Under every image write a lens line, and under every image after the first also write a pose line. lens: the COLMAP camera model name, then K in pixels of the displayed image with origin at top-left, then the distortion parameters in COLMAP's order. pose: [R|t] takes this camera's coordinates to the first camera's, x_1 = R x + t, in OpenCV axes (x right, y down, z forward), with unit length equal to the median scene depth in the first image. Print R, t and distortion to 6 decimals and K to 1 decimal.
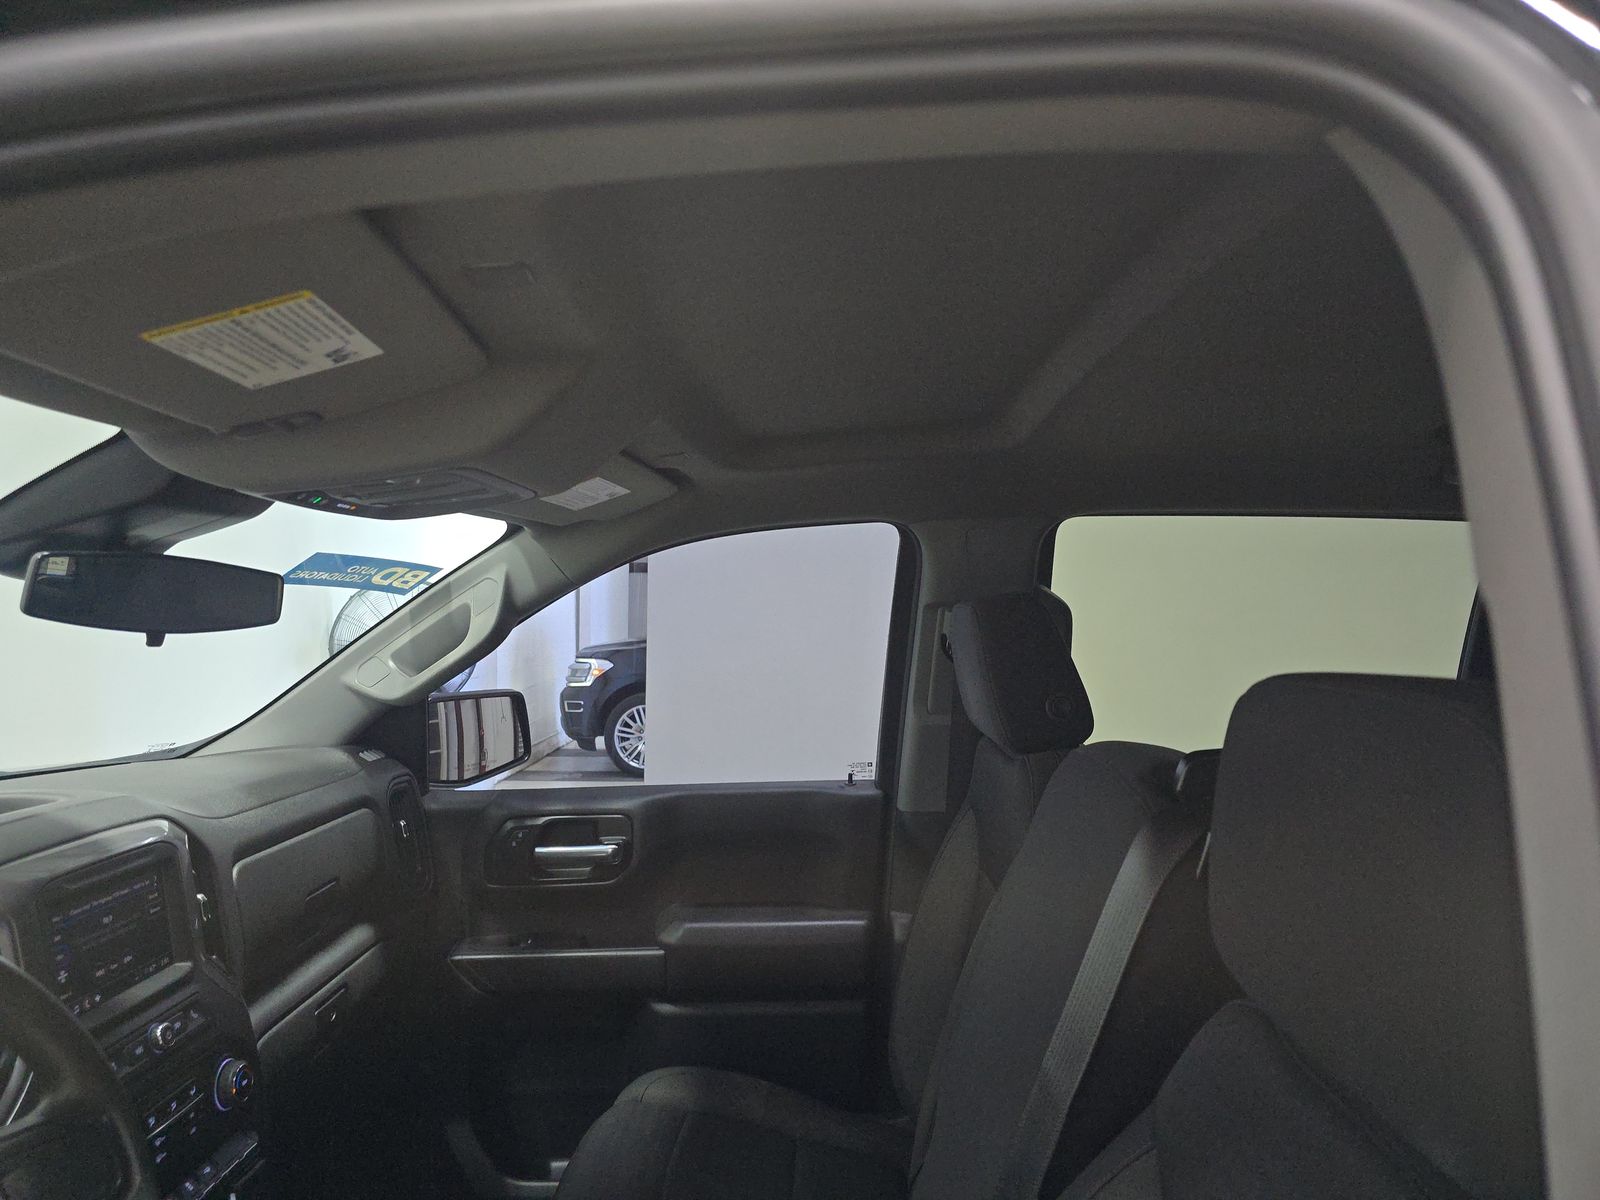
lens RADIAL K [[1095.9, 0, 802.3], [0, 1095.9, 598.8], [0, 0, 1]] dist [0.015706, -0.008534]
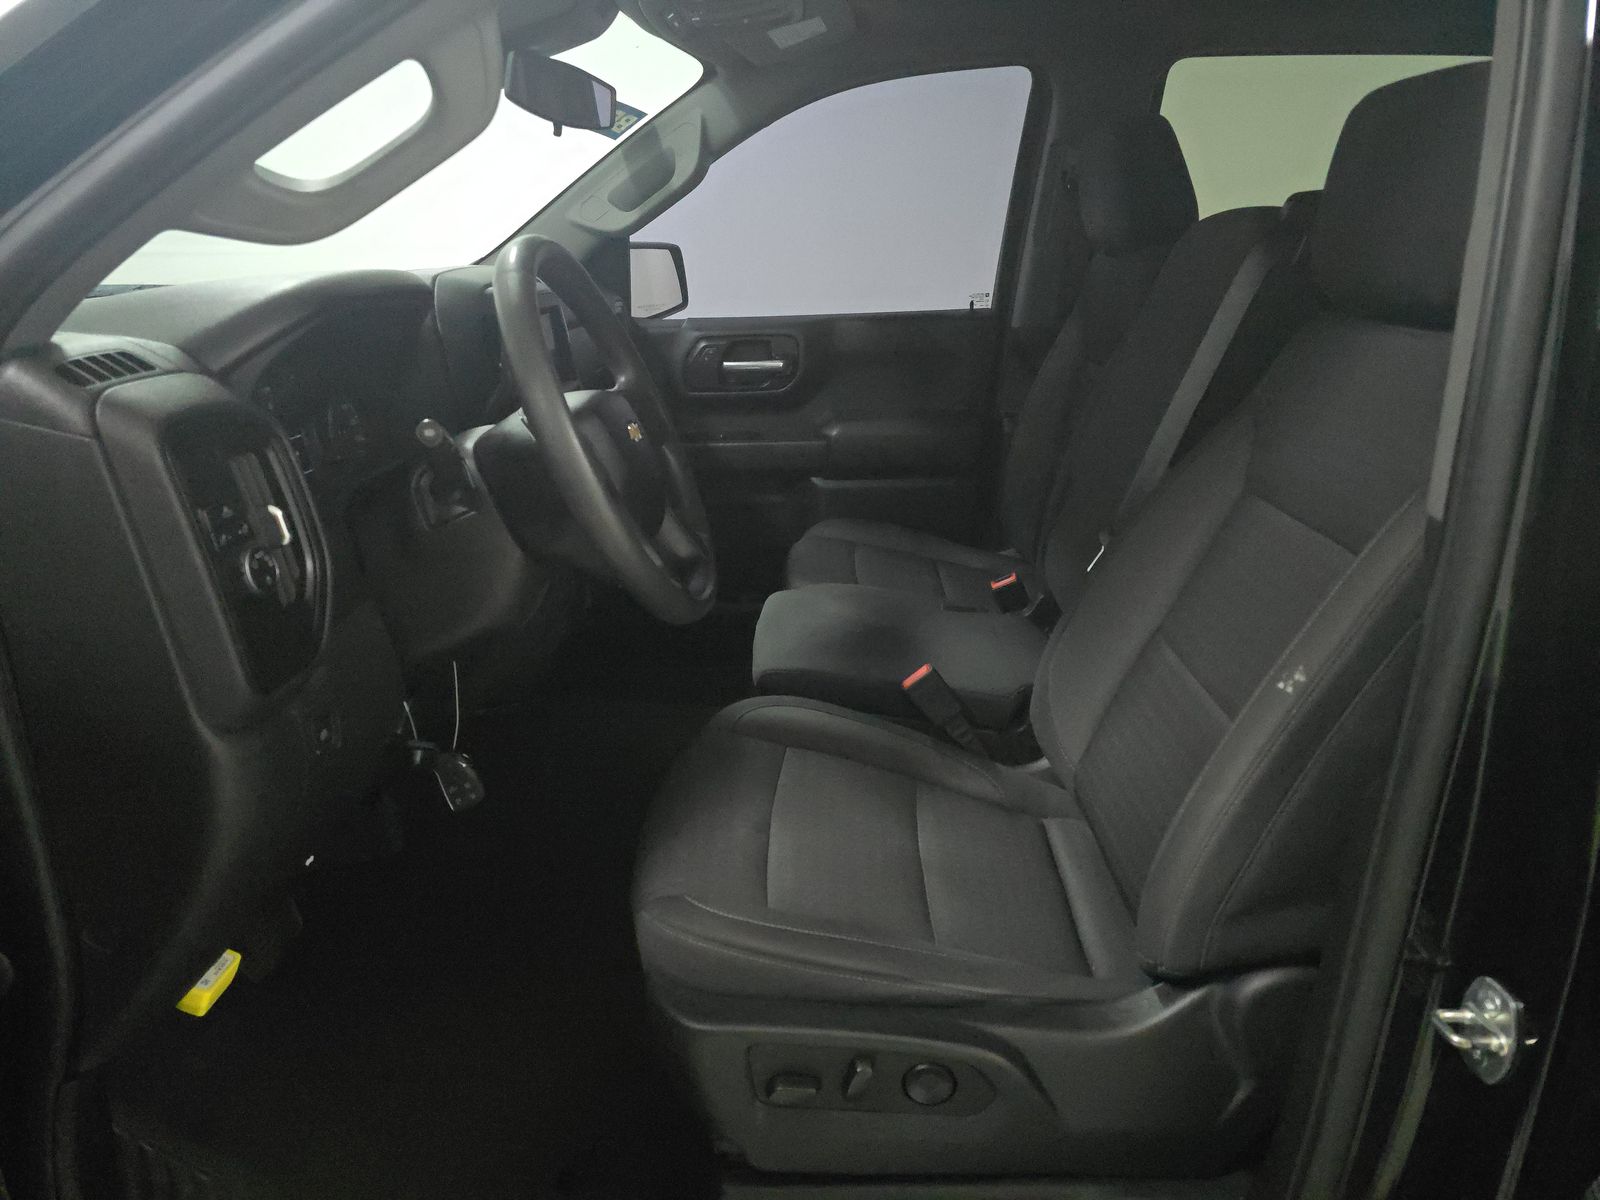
lens RADIAL K [[1095.9, 0, 798.1], [0, 1095.9, 601.8], [0, 0, 1]] dist [0.015706, -0.008534]
pose [[0.999803, -0.012030, -0.015760, -0.150262], [0.016483, 0.946092, 0.323478, 0.088166], [0.011019, -0.323675, 0.946104, -0.286844]]
